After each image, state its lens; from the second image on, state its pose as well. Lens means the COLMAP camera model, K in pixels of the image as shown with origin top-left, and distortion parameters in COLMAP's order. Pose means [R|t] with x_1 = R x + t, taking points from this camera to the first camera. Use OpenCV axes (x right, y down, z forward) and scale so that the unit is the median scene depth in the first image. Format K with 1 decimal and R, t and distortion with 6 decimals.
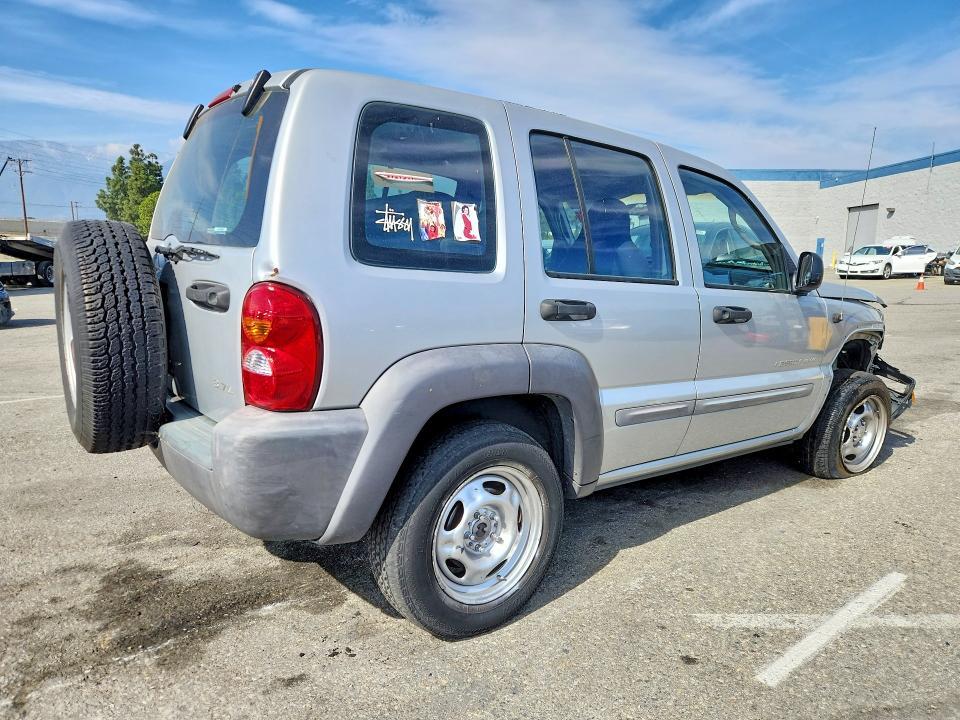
lens RADIAL K [[728.4, 0, 480.0], [0, 728.4, 360.0], [0, 0, 1]] dist [0.024244, -0.007822]
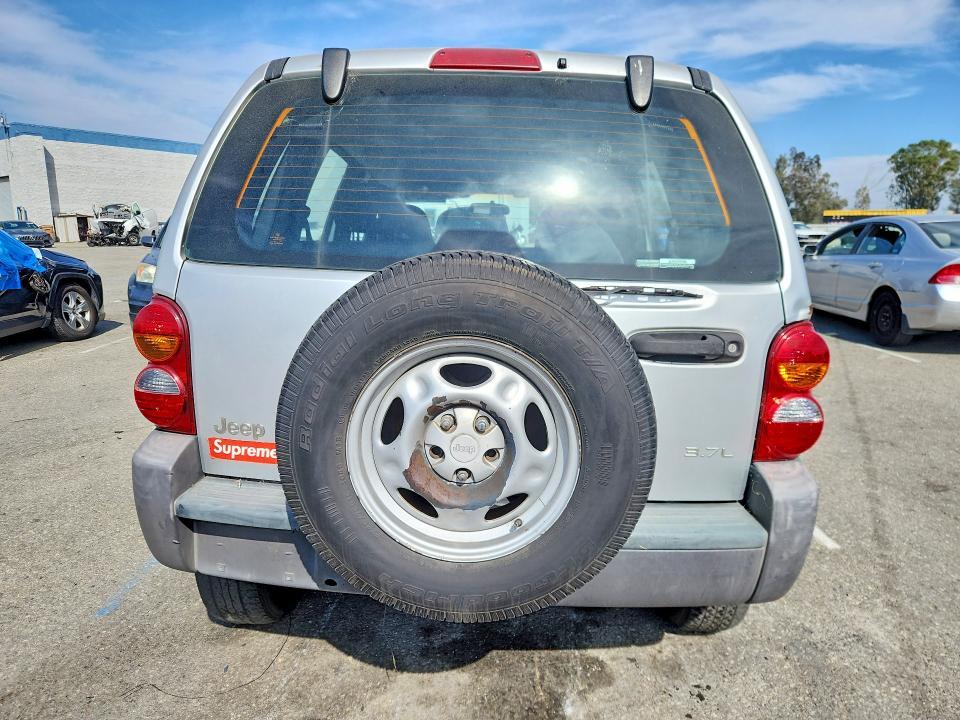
lens RADIAL K [[728.4, 0, 480.0], [0, 728.4, 360.0], [0, 0, 1]] dist [0.024244, -0.007822]
pose [[0.559773, -0.154552, 0.814106, -0.923203], [0.115836, 0.987401, 0.107803, -0.145648], [-0.820510, 0.033957, 0.570623, 0.580021]]
